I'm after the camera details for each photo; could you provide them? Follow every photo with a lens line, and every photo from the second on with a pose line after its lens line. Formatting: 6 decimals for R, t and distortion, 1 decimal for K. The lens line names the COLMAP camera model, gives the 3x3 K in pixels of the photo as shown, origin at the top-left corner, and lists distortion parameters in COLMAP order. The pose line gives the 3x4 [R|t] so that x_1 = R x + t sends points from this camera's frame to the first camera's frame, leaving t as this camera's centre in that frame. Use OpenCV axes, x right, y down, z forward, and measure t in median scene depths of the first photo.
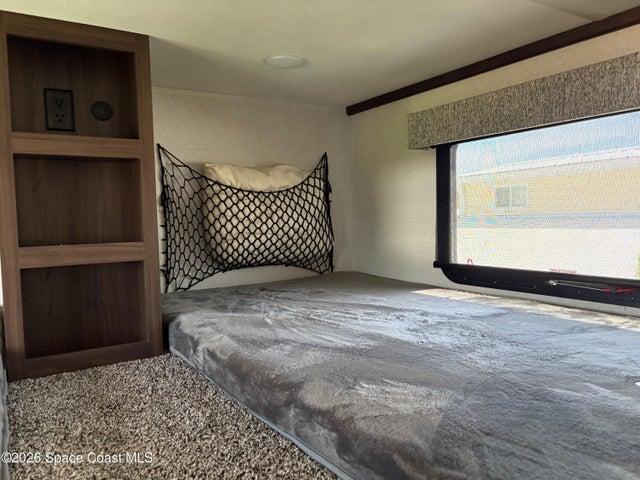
lens RADIAL K [[472.2, 0, 320.0], [0, 472.2, 240.0], [0, 0, 1]] dist [-0.038816, -0.005836]
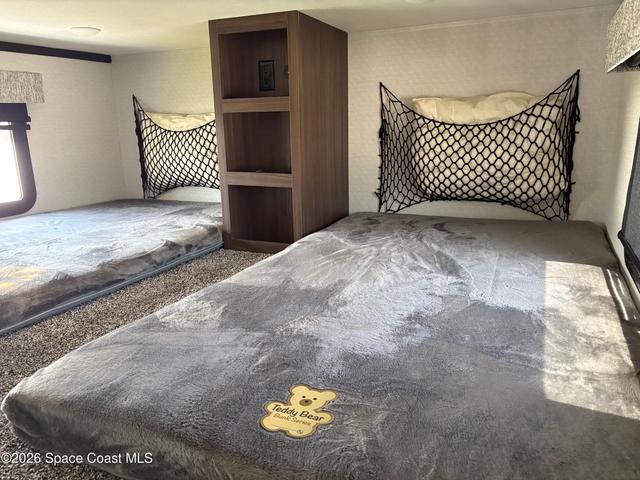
lens RADIAL K [[472.2, 0, 320.0], [0, 472.2, 240.0], [0, 0, 1]] dist [-0.038816, -0.005836]
pose [[0.521733, 0.213306, -0.826012, 0.580427], [-0.031087, 0.972348, 0.231460, -0.088477], [0.852543, -0.095082, 0.513937, 0.237458]]
